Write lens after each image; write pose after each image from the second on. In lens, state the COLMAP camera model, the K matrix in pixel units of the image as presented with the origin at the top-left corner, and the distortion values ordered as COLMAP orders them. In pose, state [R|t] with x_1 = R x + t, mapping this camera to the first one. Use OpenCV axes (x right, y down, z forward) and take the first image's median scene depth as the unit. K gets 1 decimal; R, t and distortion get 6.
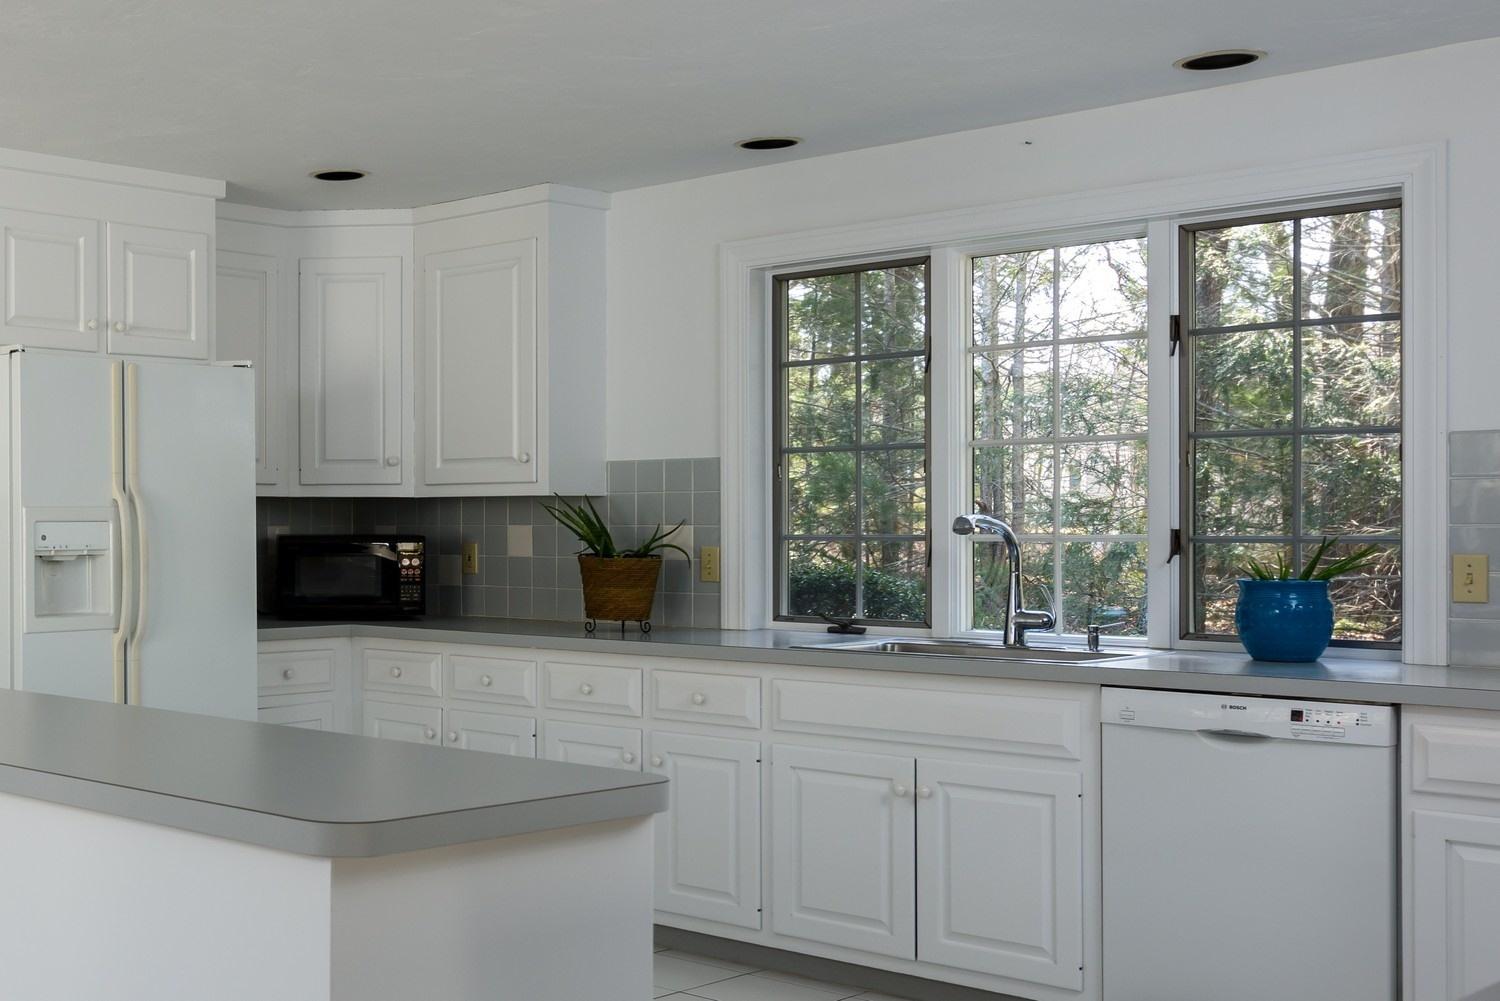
lens RADIAL K [[998.1, 0, 753.3], [0, 998.1, 508.1], [0, 0, 1]] dist [0.001161, 0.000897]
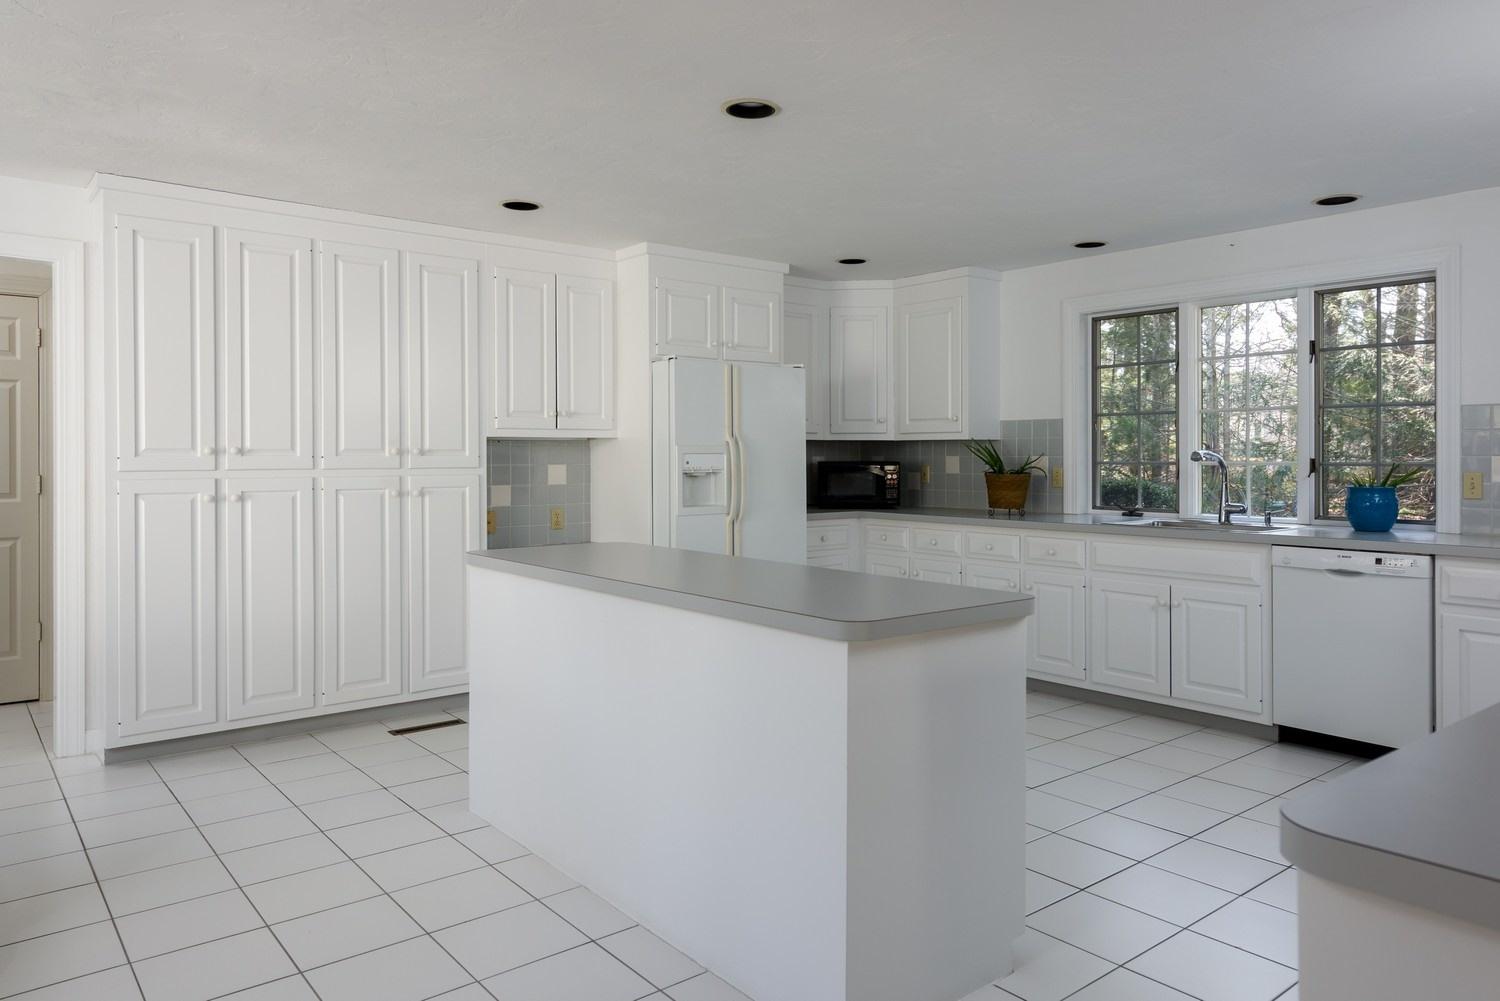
lens RADIAL K [[998.1, 0, 735.2], [0, 998.1, 464.9], [0, 0, 1]] dist [0.001161, 0.000897]
pose [[0.999799, 0.000754, 0.020037, -0.661664], [-0.000744, 1.000000, -0.000515, 0.034501], [-0.020037, 0.000500, 0.999799, -0.792202]]
